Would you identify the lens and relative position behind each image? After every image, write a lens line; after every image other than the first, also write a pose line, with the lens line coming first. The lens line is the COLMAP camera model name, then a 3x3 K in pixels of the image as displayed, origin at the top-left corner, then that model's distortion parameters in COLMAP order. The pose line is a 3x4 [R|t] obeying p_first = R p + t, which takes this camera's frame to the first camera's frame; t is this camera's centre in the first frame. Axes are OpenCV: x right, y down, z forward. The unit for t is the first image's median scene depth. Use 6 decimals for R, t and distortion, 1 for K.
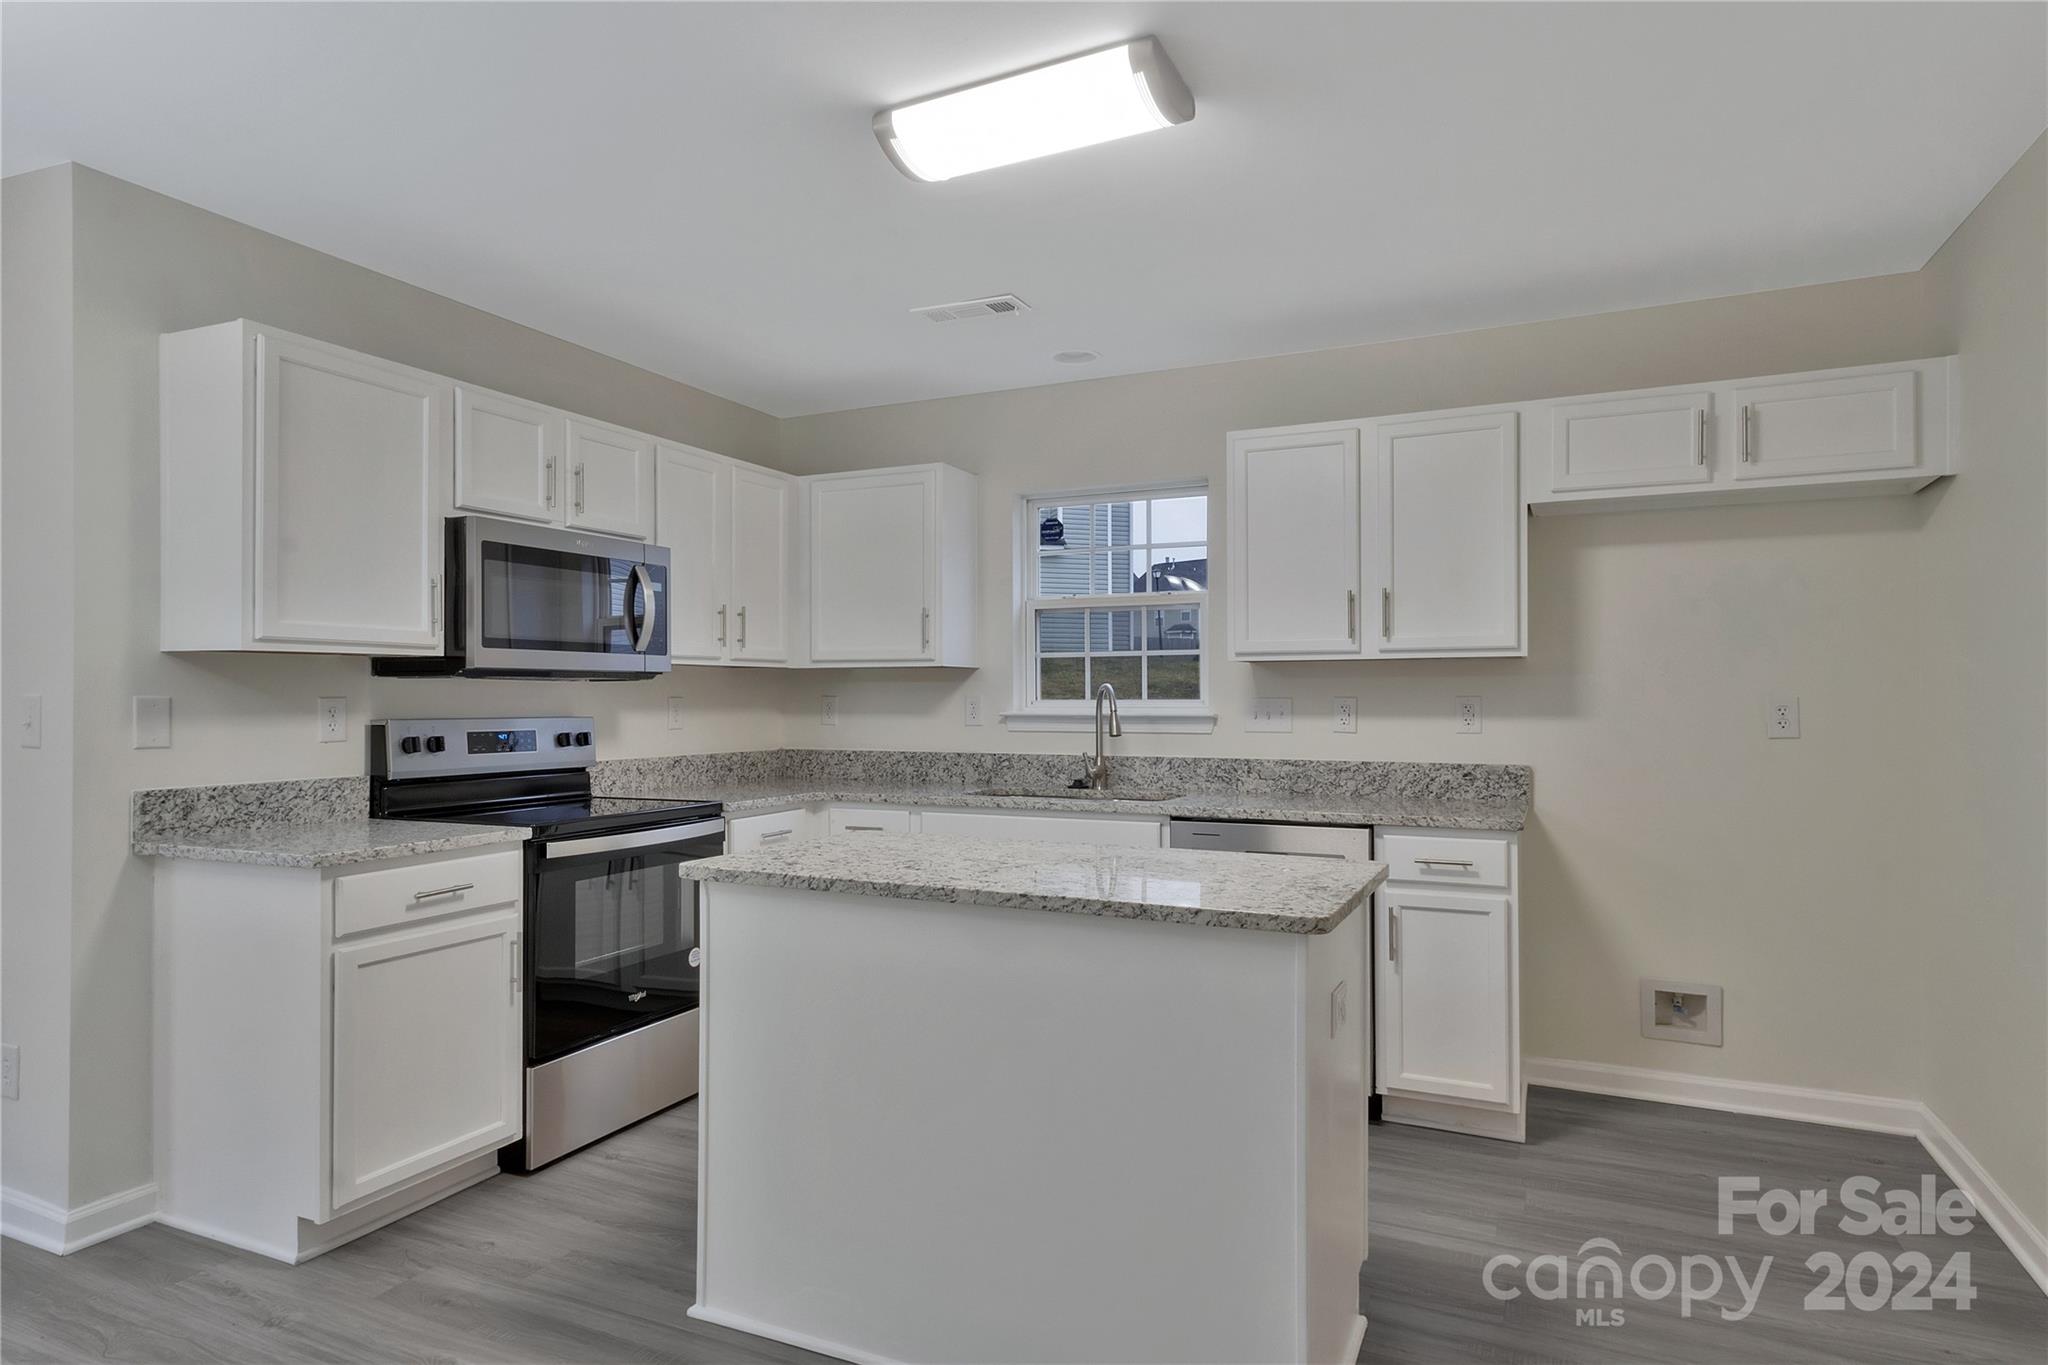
lens RADIAL K [[1139.9, 0, 1022.6], [0, 1139.9, 690.3], [0, 0, 1]] dist [0.011916, -0.000998]
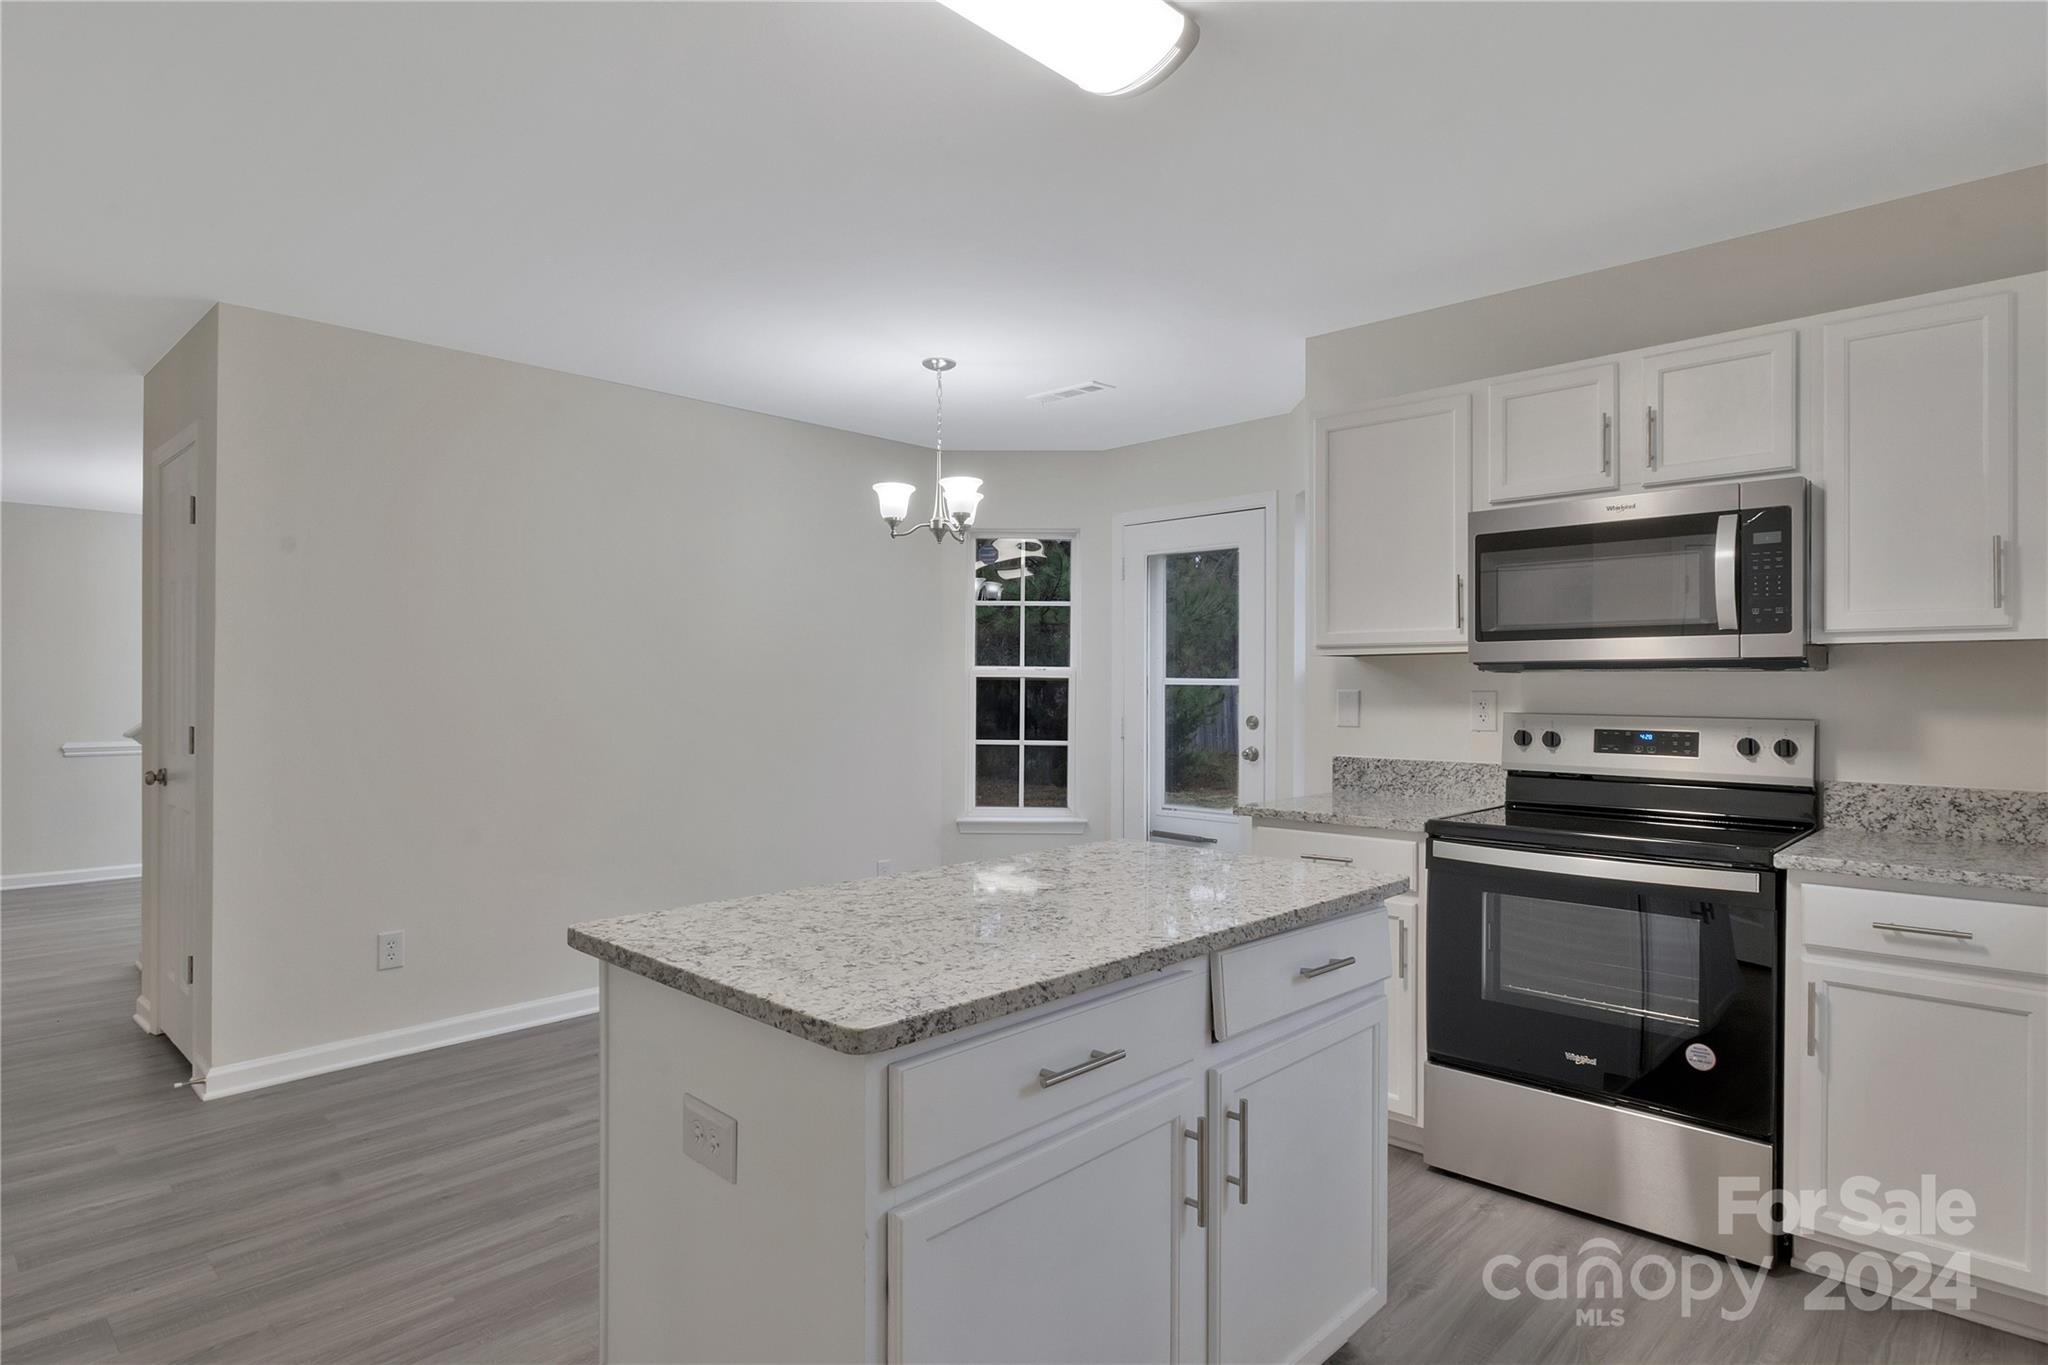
lens RADIAL K [[1086.7, 0, 1023.9], [0, 1086.7, 686.3], [0, 0, 1]] dist [-0.004904, -0.000364]
pose [[-0.318623, -0.002459, -0.947878, 0.493661], [0.002551, 0.999991, -0.003452, 0.003370], [0.947878, -0.003518, -0.318614, 0.822123]]
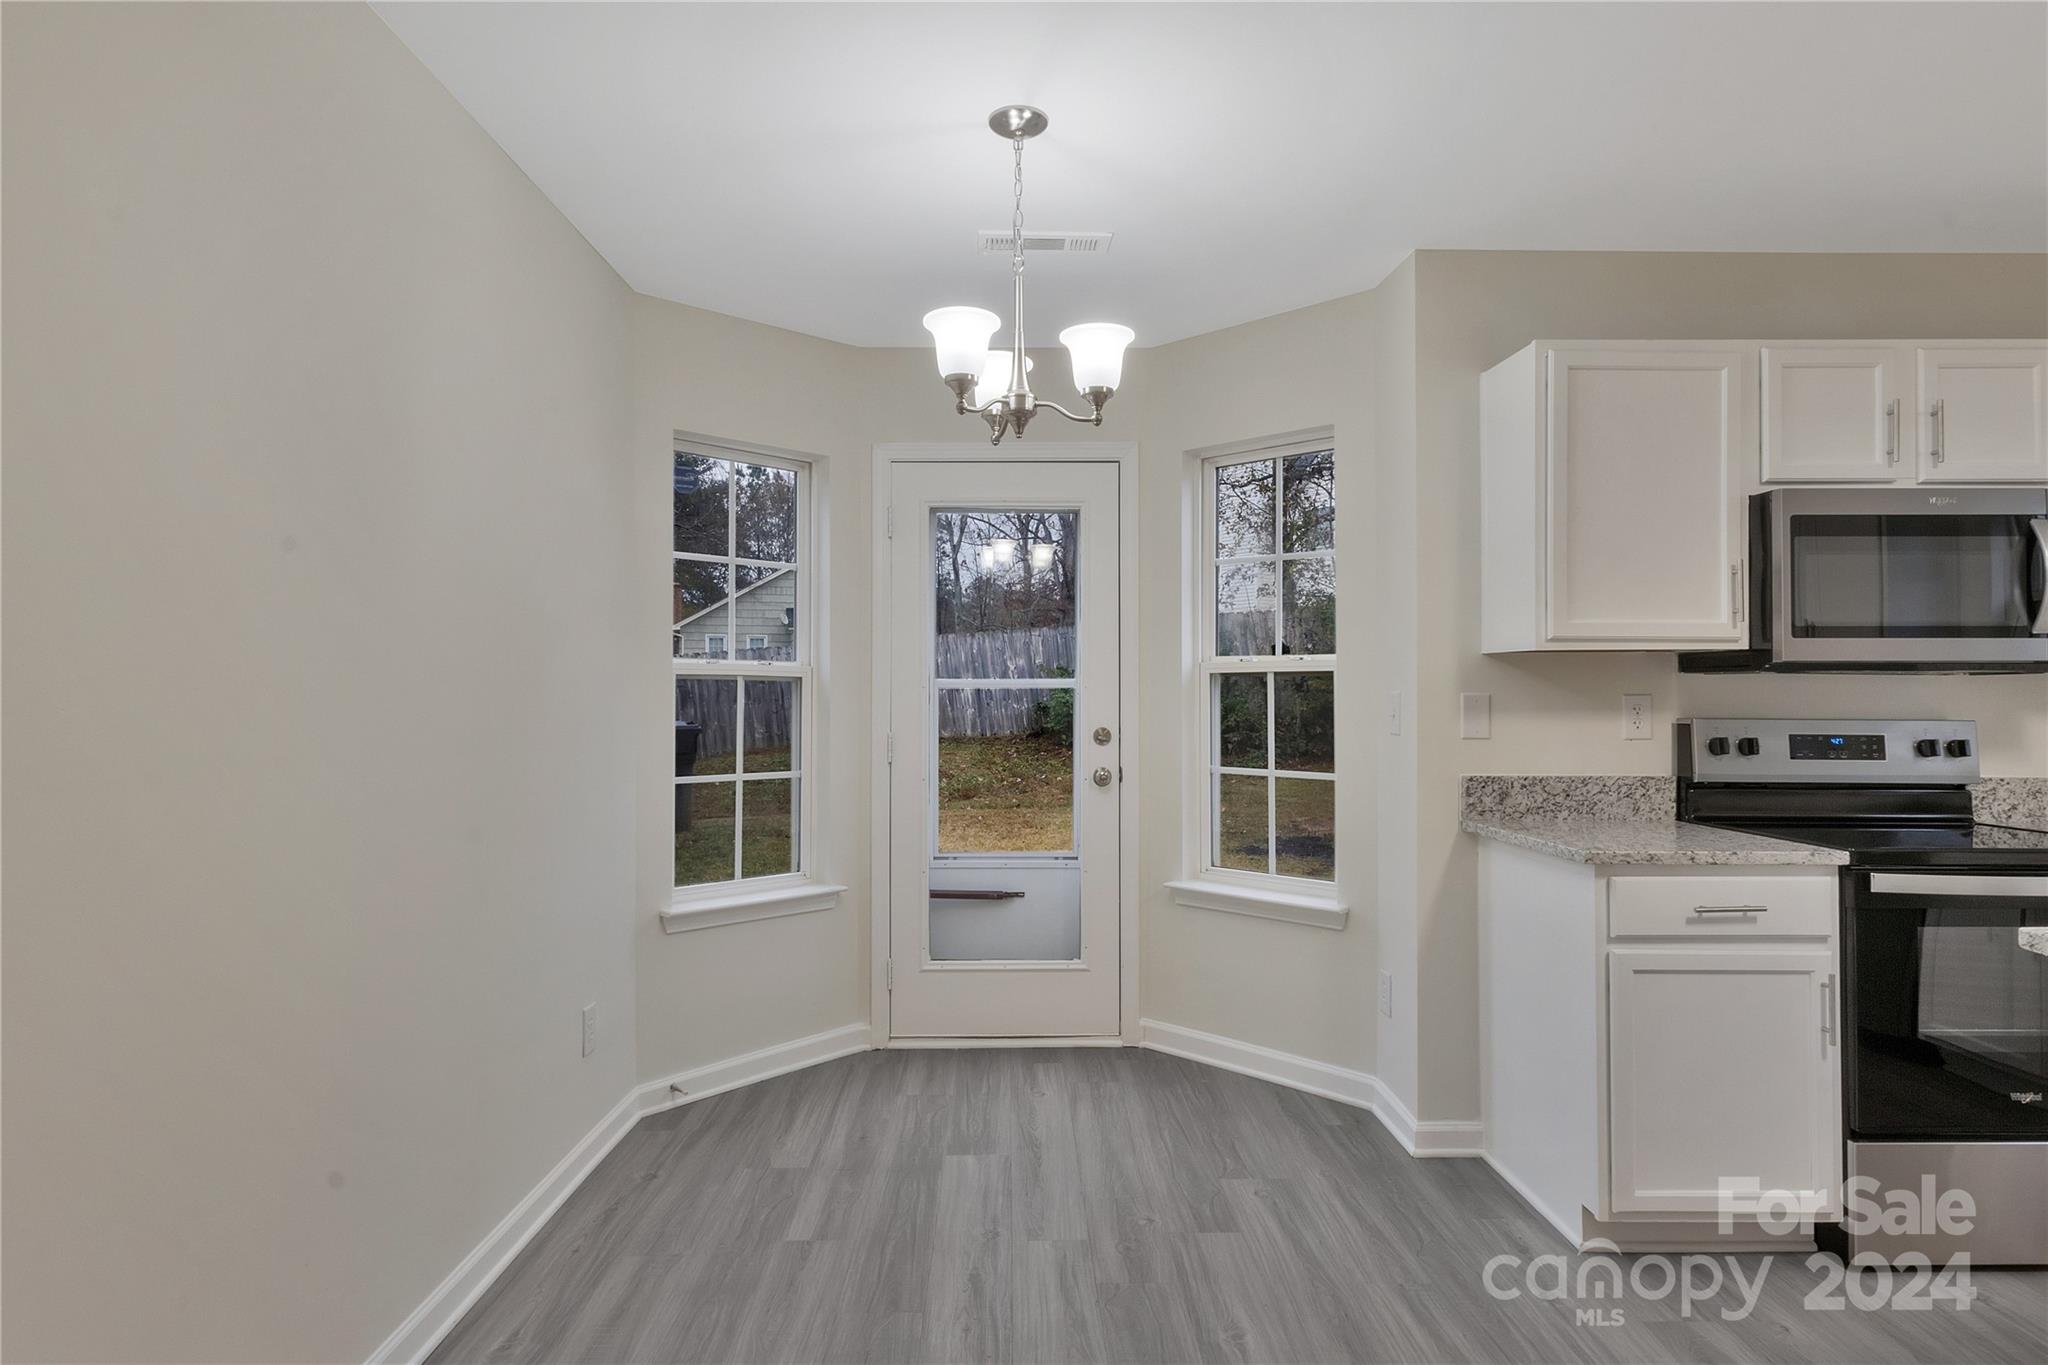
lens RADIAL K [[1133.7, 0, 1024.0], [0, 1133.7, 682.5], [0, 0, 1]] dist [0.008830, 0.000398]
pose [[0.436119, -0.008180, -0.899852, 0.047208], [0.003250, 0.999966, -0.007515, 0.001166], [0.899883, 0.000353, 0.436131, 0.082528]]
